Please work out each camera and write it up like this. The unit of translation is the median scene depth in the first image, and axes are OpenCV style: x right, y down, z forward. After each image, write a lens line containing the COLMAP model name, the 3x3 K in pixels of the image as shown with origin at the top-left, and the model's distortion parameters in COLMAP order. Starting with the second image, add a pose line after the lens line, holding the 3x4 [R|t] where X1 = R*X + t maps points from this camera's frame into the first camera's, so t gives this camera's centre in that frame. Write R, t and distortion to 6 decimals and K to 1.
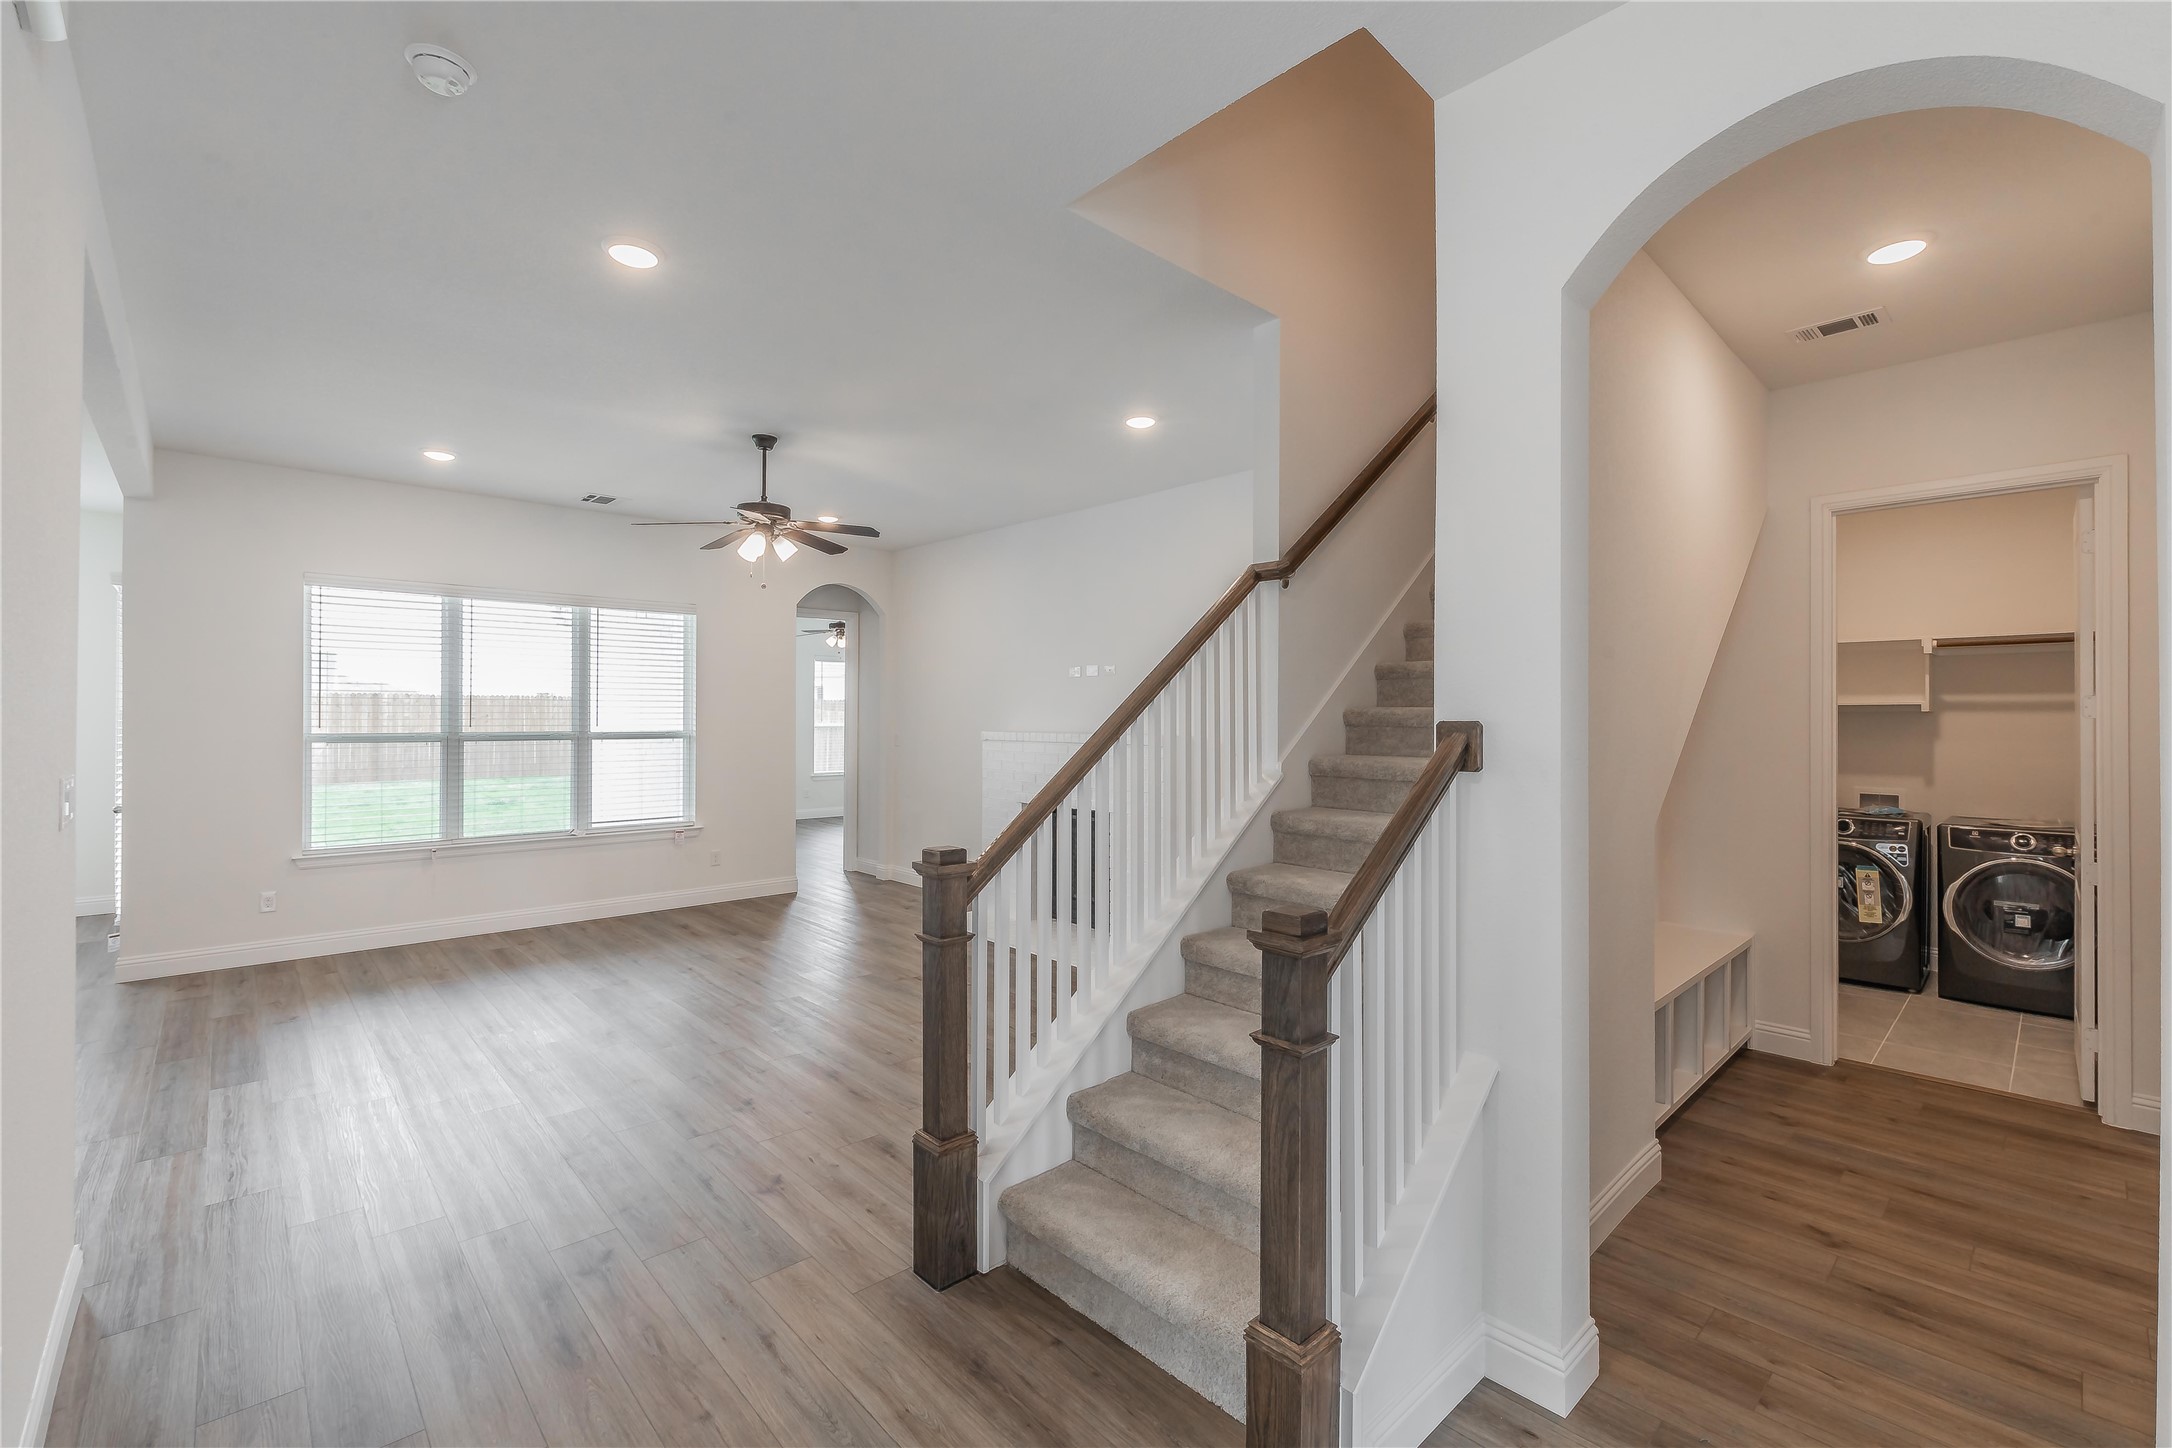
lens RADIAL K [[931.3, 0, 1092.7], [0, 931.3, 713.5], [0, 0, 1]] dist [0.004641, 0.000110]
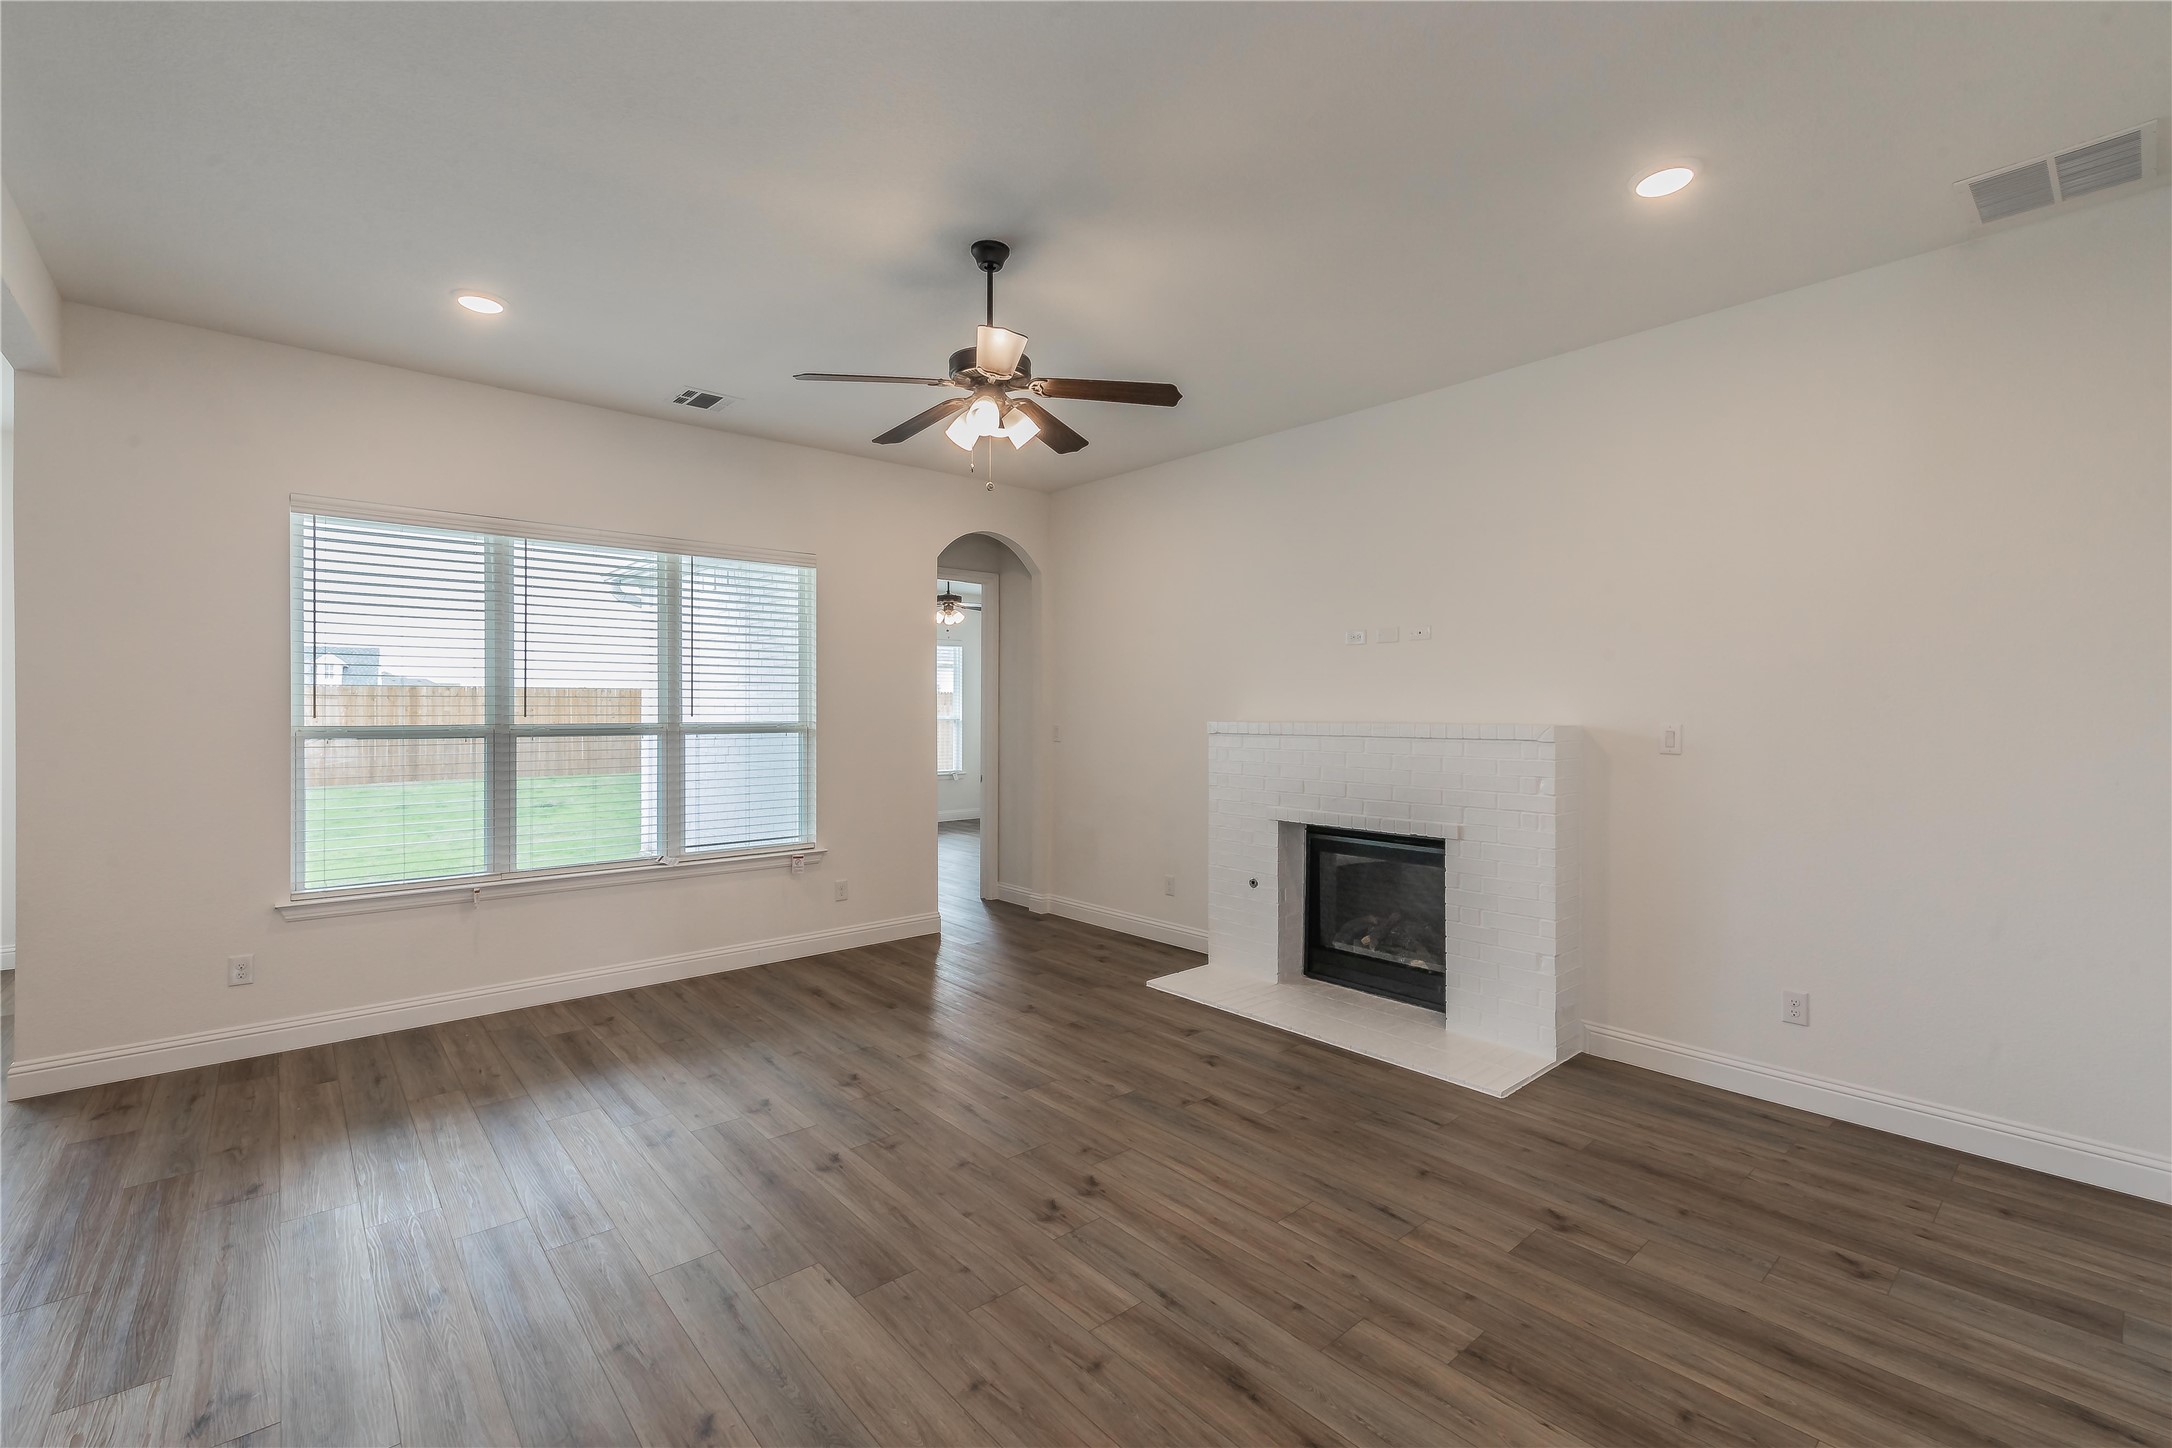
lens RADIAL K [[931.3, 0, 1096.1], [0, 931.3, 714.2], [0, 0, 1]] dist [0.004641, 0.000110]
pose [[0.999591, -0.002776, -0.028453, -0.201807], [0.002962, 0.999975, 0.006462, 0.008917], [0.028435, -0.006544, 0.999574, 0.287229]]
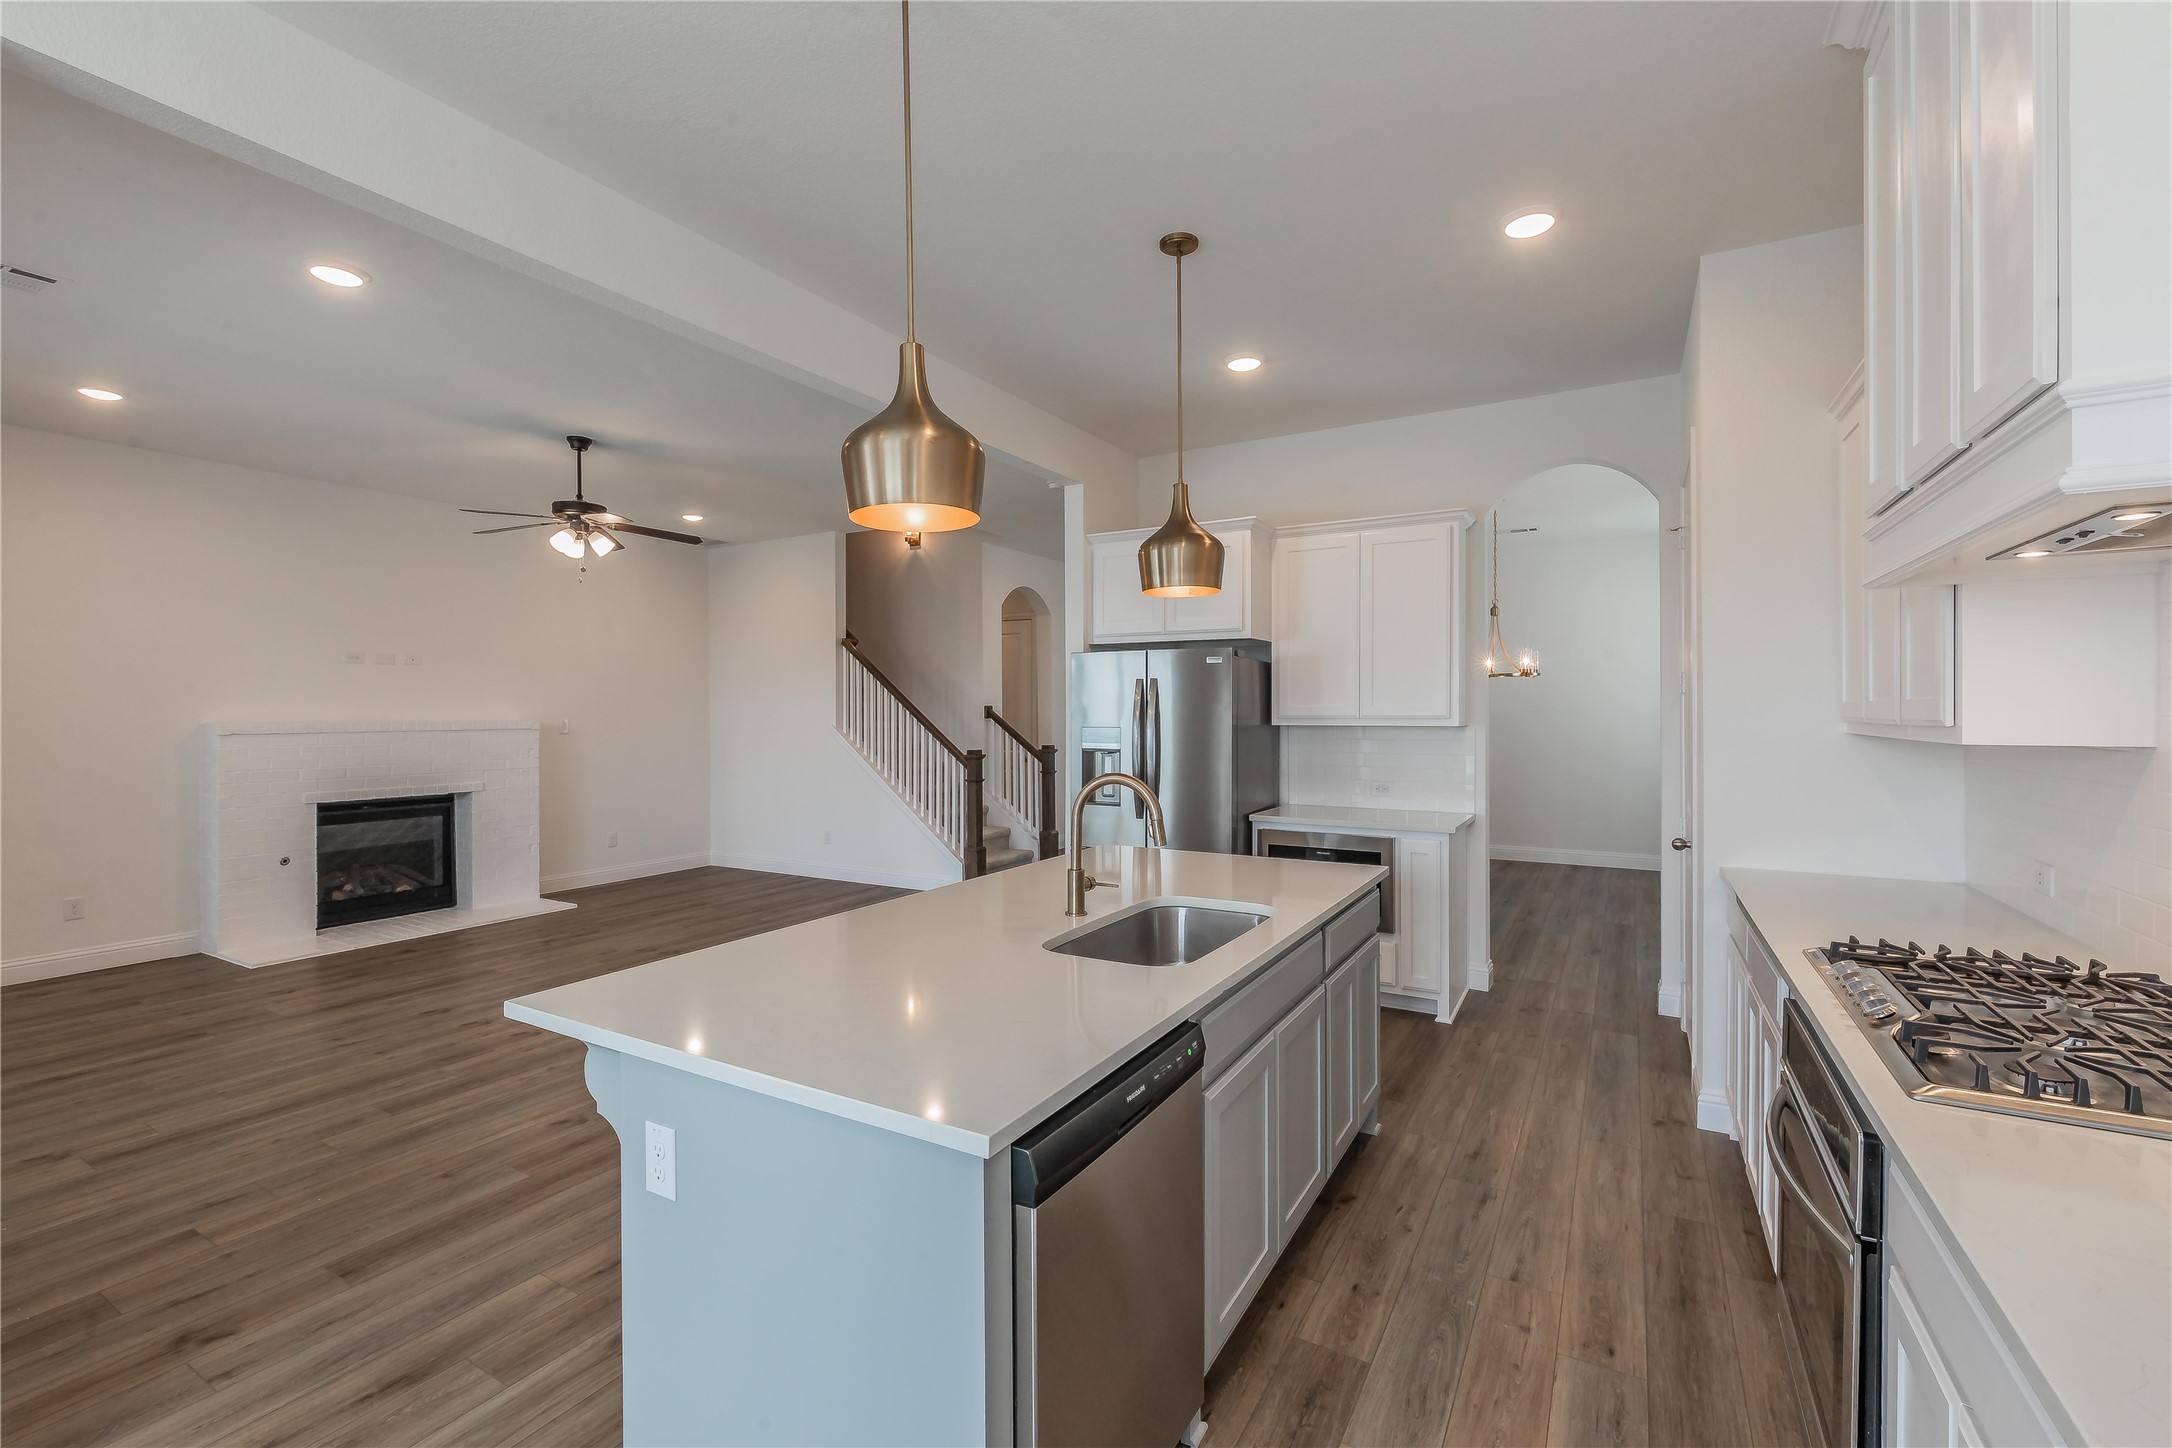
lens RADIAL K [[931.3, 0, 1079.9], [0, 931.3, 715.0], [0, 0, 1]] dist [0.004641, 0.000110]
pose [[-0.287348, -0.006352, 0.957805, -1.166729], [-0.003915, 0.999977, 0.005457, 0.005291], [-0.957818, -0.002182, -0.287367, 0.582803]]
